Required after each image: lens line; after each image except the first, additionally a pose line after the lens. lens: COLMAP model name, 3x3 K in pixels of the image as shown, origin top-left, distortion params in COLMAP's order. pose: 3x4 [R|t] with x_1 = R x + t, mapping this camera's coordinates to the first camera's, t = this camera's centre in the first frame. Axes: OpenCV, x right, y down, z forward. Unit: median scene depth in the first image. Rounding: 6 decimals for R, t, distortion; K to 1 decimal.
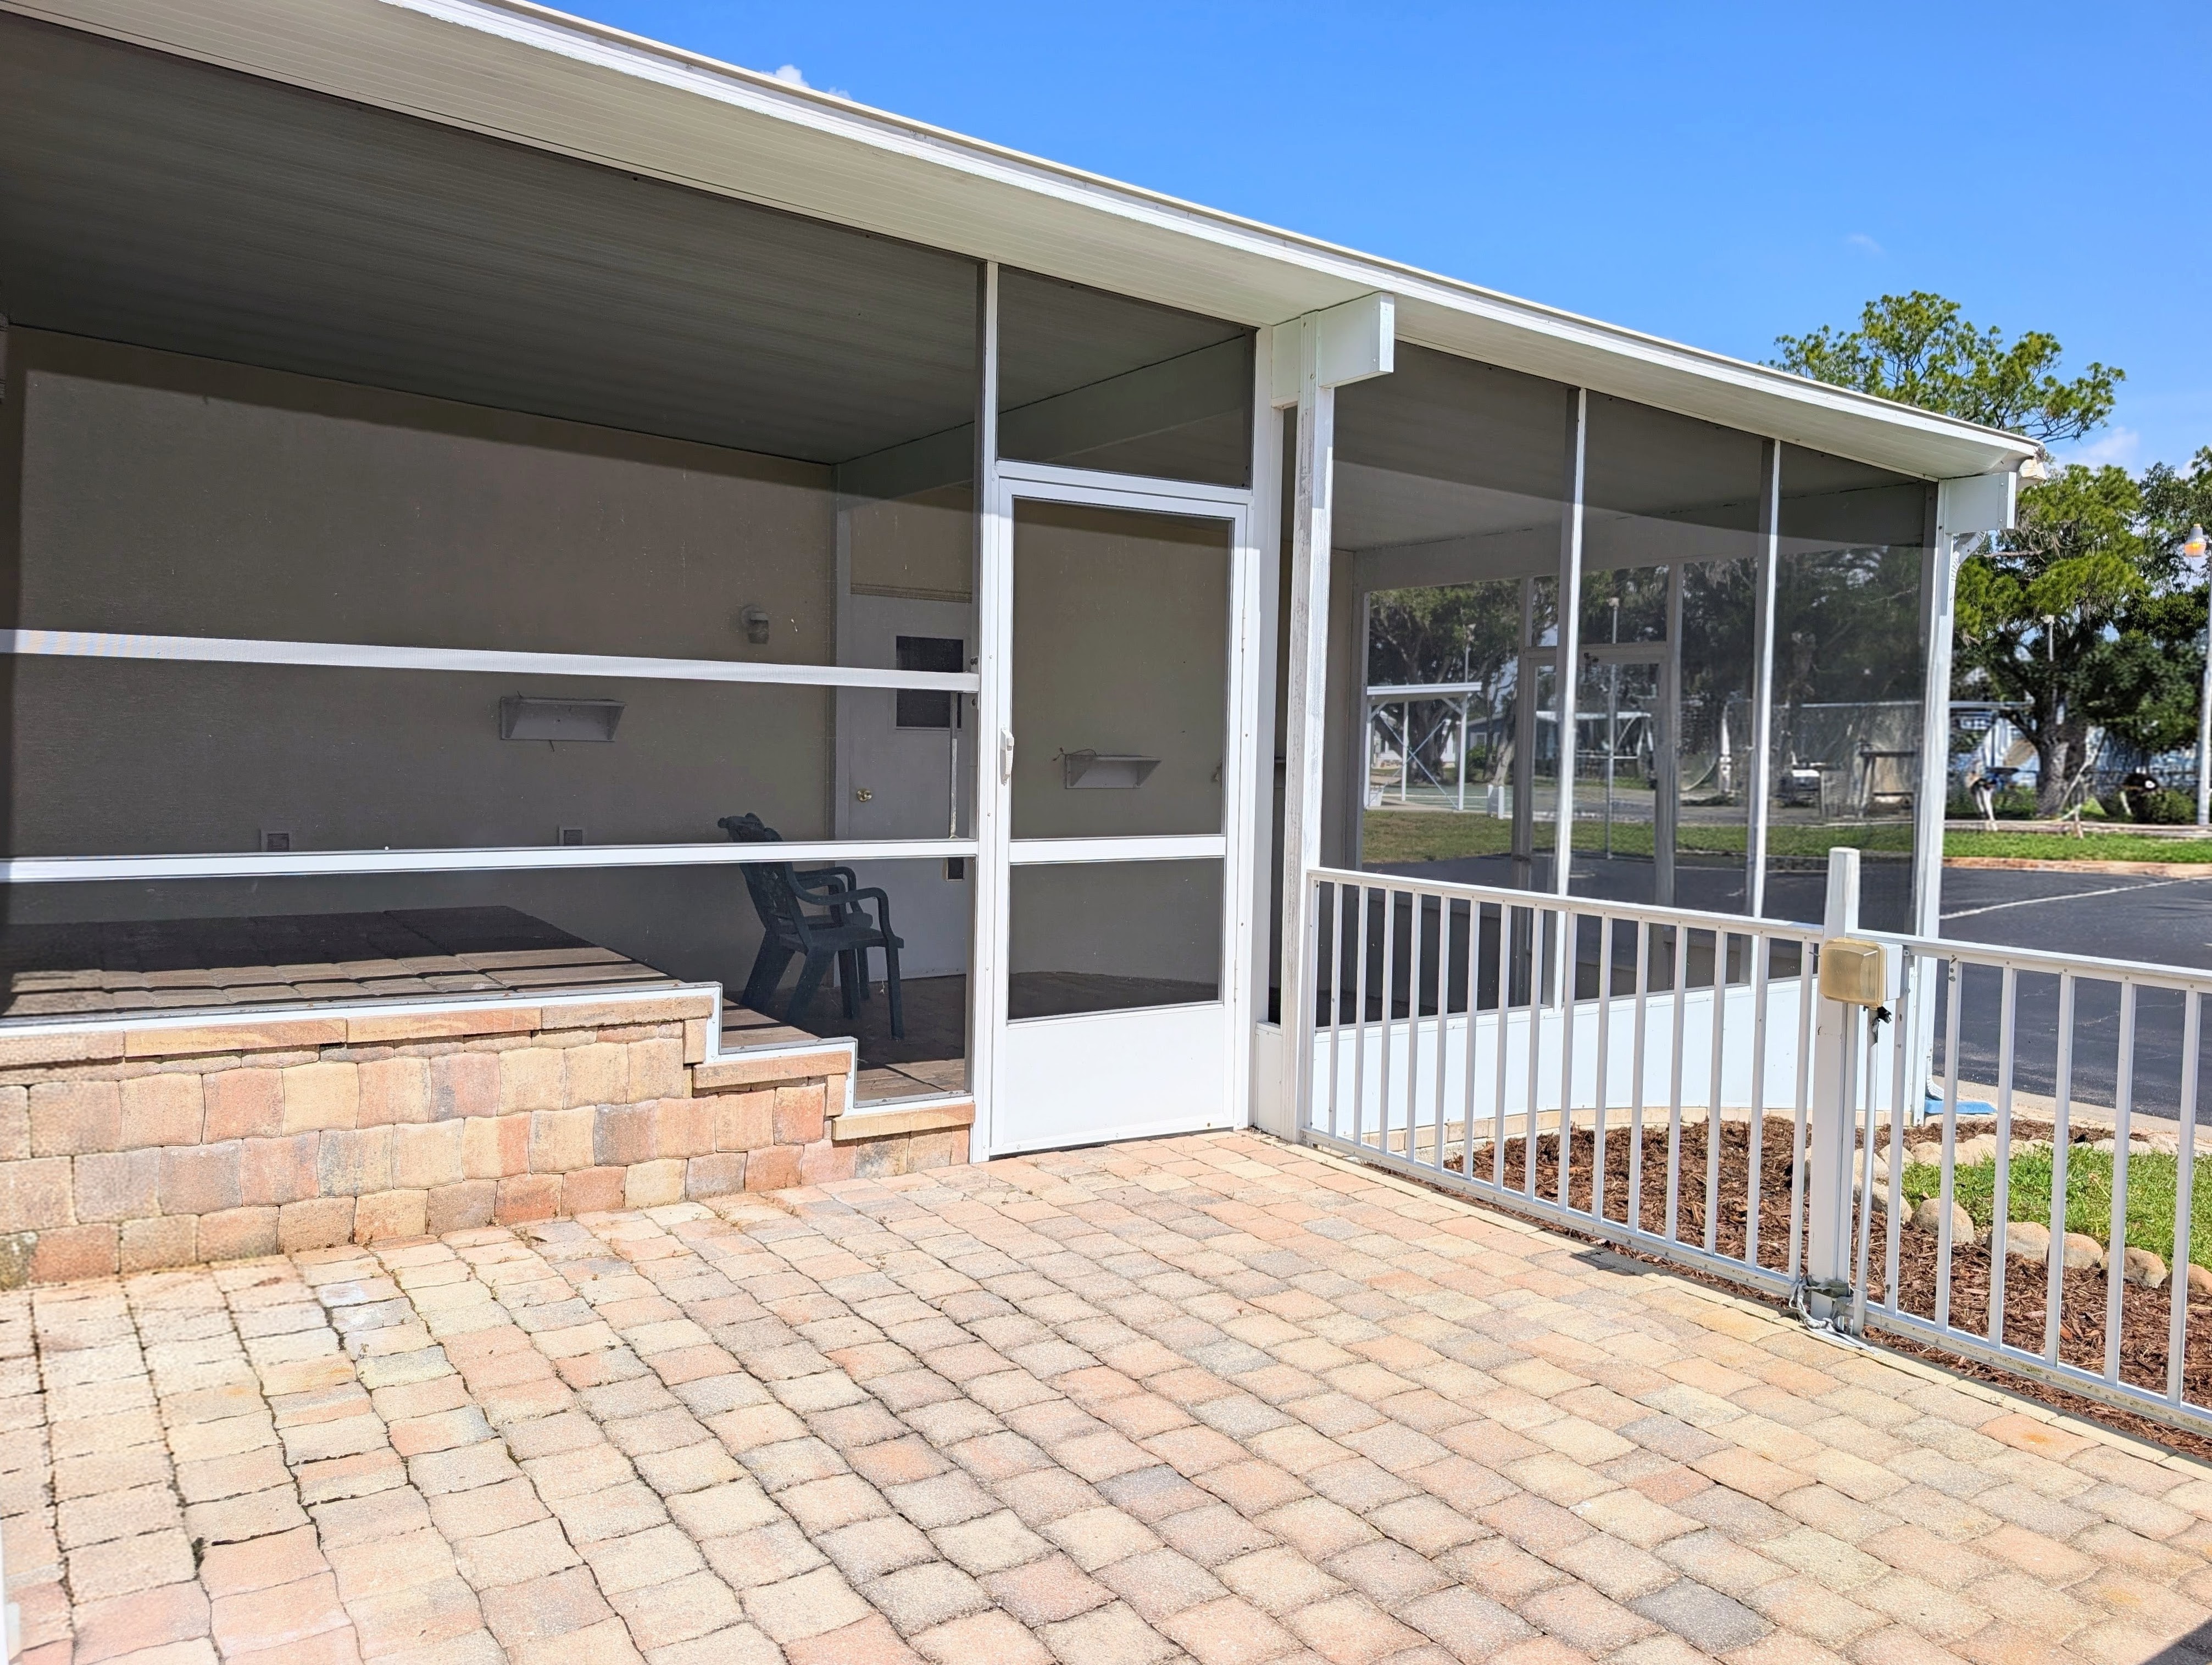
lens RADIAL K [[1608.8, 0, 1096.6], [0, 1608.8, 830.2], [0, 0, 1]] dist [0.024846, -0.022405]
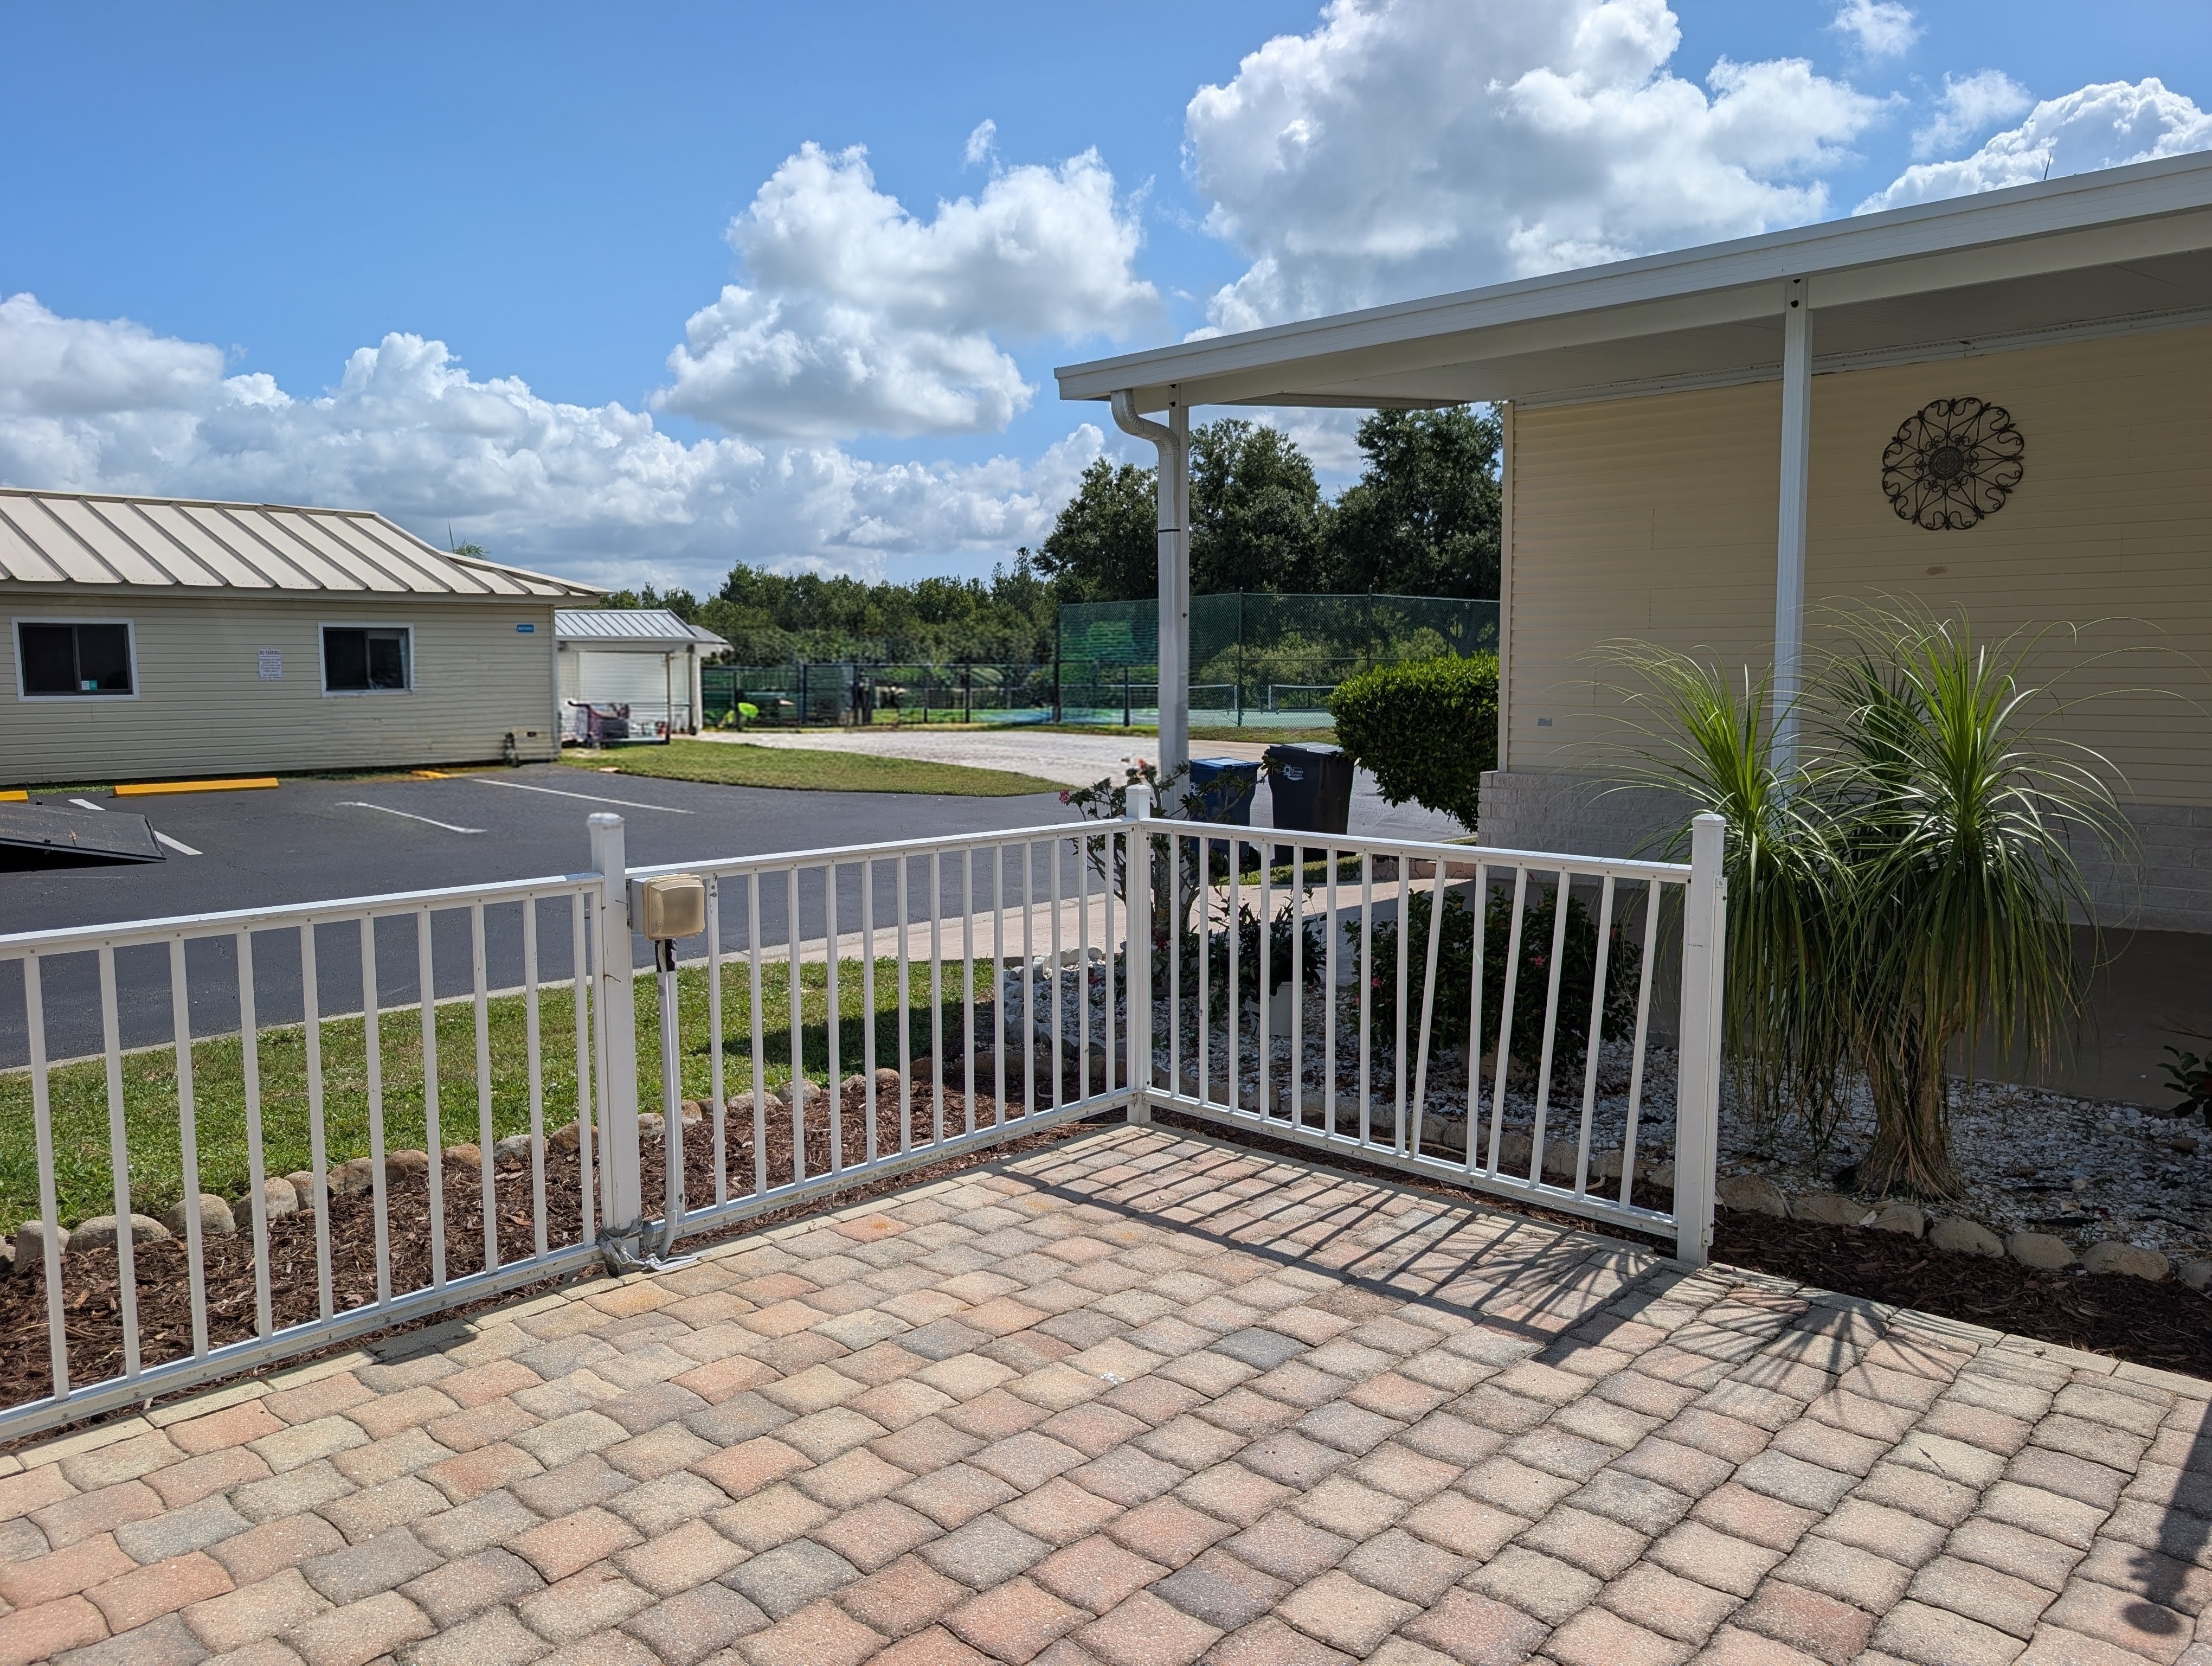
lens RADIAL K [[1609.2, 0, 1093.1], [0, 1609.2, 828.4], [0, 0, 1]] dist [0.024846, -0.022405]
pose [[-0.215444, -0.119538, 0.969172, -0.619188], [0.054929, 0.989424, 0.134247, -0.092081], [-0.974970, 0.082158, -0.206600, 1.019366]]
